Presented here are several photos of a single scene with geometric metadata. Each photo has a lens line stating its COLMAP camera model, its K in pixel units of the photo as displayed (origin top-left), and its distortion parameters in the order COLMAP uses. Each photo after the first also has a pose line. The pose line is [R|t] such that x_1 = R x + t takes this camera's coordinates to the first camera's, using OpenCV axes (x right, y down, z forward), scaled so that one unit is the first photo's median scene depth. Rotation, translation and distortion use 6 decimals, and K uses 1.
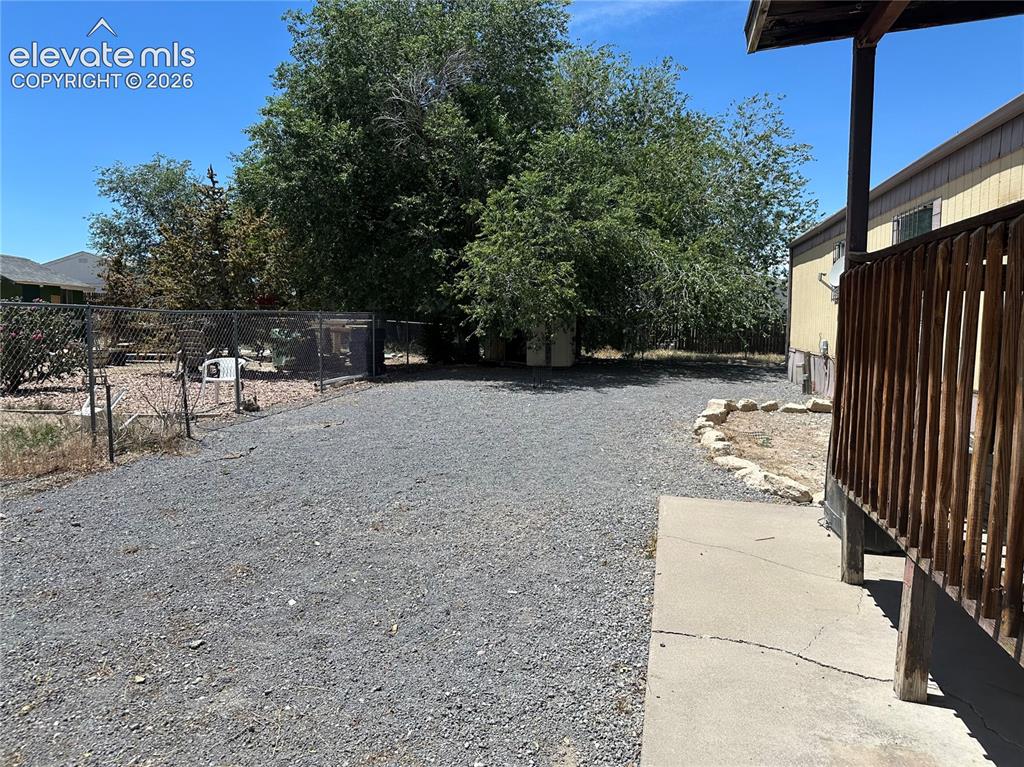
lens RADIAL K [[711.9, 0, 512.0], [0, 711.9, 383.5], [0, 0, 1]] dist [0.034765, -0.095446]
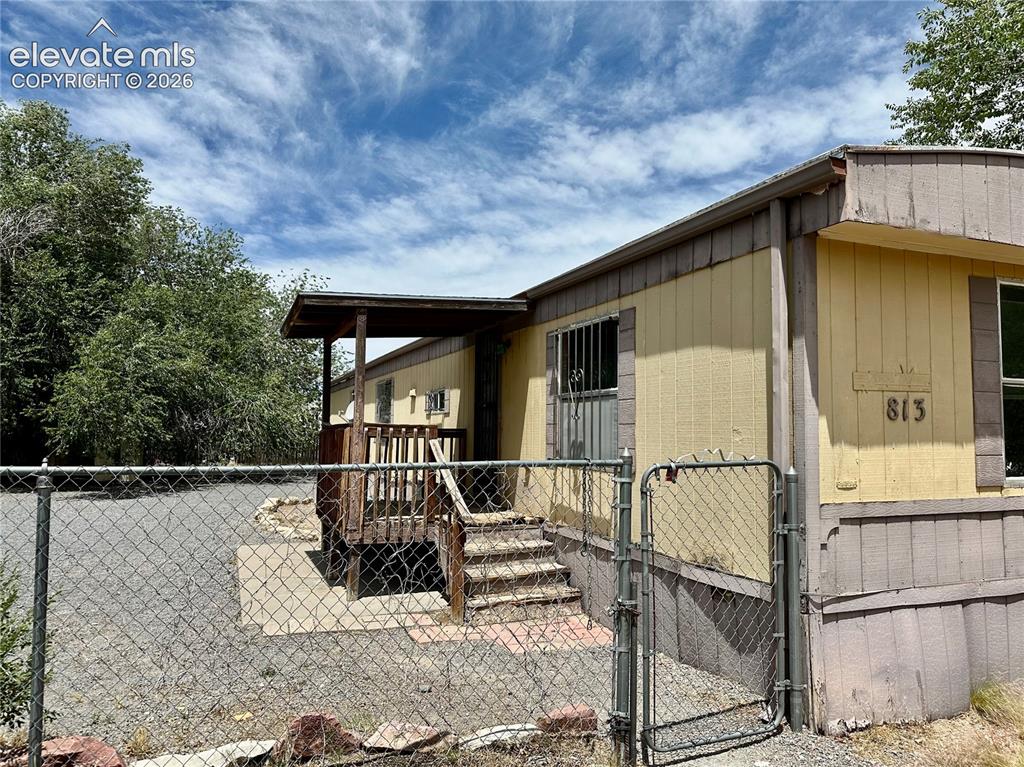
lens RADIAL K [[711.9, 0, 512.0], [0, 711.9, 383.5], [0, 0, 1]] dist [0.034765, -0.095446]
pose [[0.826517, 0.041187, 0.561403, -0.135533], [0.047156, 0.988748, -0.141964, 0.022556], [-0.560933, 0.143809, 0.815275, -0.502059]]
